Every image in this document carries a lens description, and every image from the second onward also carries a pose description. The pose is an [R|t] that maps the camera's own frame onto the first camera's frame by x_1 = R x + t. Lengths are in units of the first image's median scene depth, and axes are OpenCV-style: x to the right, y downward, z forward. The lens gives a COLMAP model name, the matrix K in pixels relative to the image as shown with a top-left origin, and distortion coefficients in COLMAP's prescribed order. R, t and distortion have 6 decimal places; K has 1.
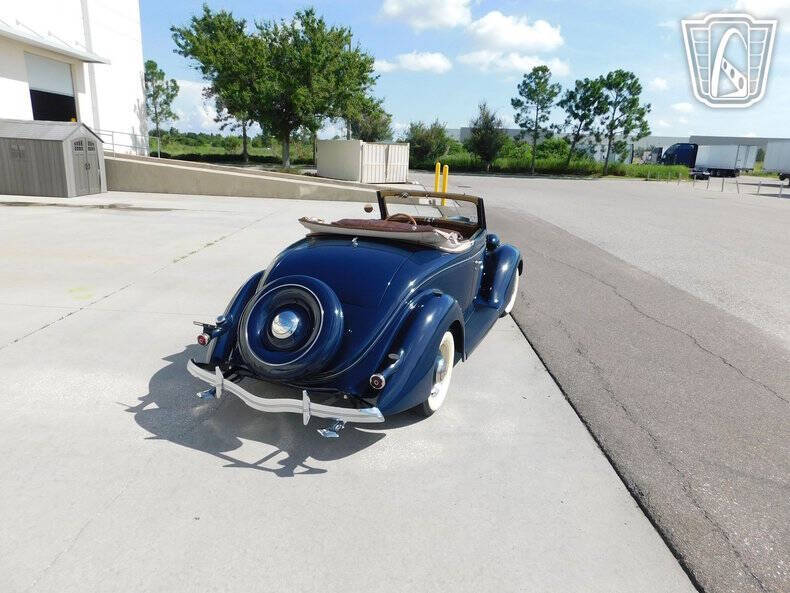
lens RADIAL K [[526.4, 0, 395.3], [0, 526.4, 303.1], [0, 0, 1]] dist [-0.036620, 0.014109]
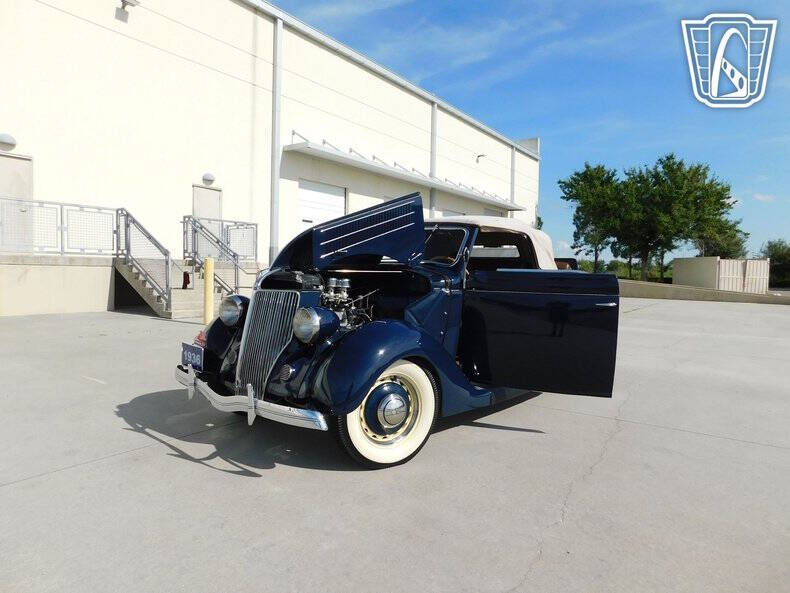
lens RADIAL K [[515.1, 0, 398.2], [0, 515.1, 296.6], [0, 0, 1]] dist [-0.070523, 0.043459]
pose [[0.827533, 0.003448, -0.561407, -0.015849], [-0.140897, 0.969253, -0.201735, 0.051398], [0.543450, 0.246042, 0.802574, -0.128097]]
